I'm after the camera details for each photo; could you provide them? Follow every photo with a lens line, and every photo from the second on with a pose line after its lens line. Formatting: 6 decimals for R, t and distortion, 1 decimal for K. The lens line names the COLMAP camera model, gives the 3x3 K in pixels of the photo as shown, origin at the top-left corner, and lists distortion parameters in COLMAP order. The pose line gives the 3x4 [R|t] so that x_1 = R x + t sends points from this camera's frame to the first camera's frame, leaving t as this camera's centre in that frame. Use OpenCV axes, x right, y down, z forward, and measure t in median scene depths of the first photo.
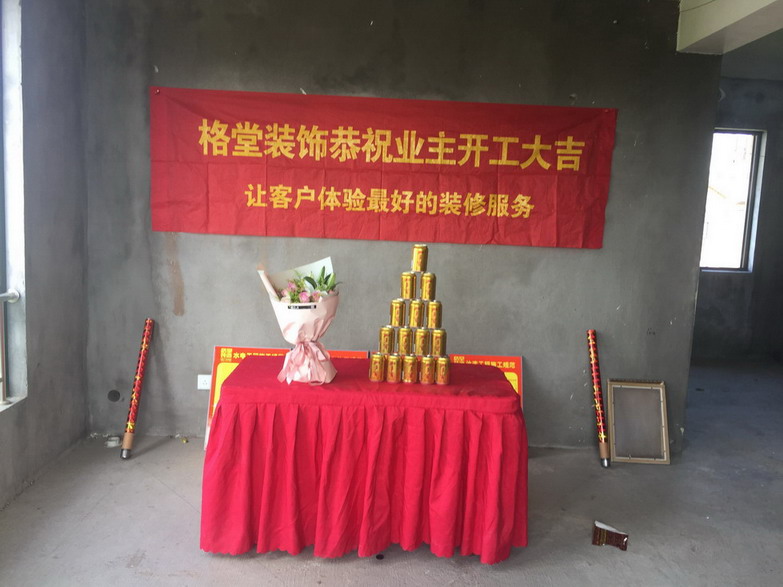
lens RADIAL K [[730.2, 0, 391.3], [0, 730.2, 319.6], [0, 0, 1]] dist [0.001469, -0.005818]
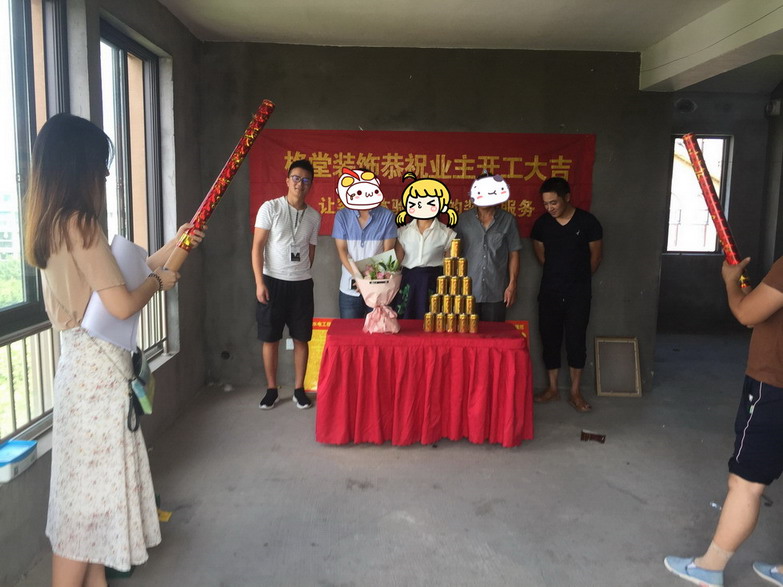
lens RADIAL K [[658.8, 0, 368.5], [0, 658.8, 292.6], [0, 0, 1]] dist [-0.002919, 0.001596]
pose [[0.997766, -0.020128, -0.063698, -0.036764], [0.018778, 0.999588, -0.021724, 0.021245], [0.064109, 0.020479, 0.997733, -0.229808]]
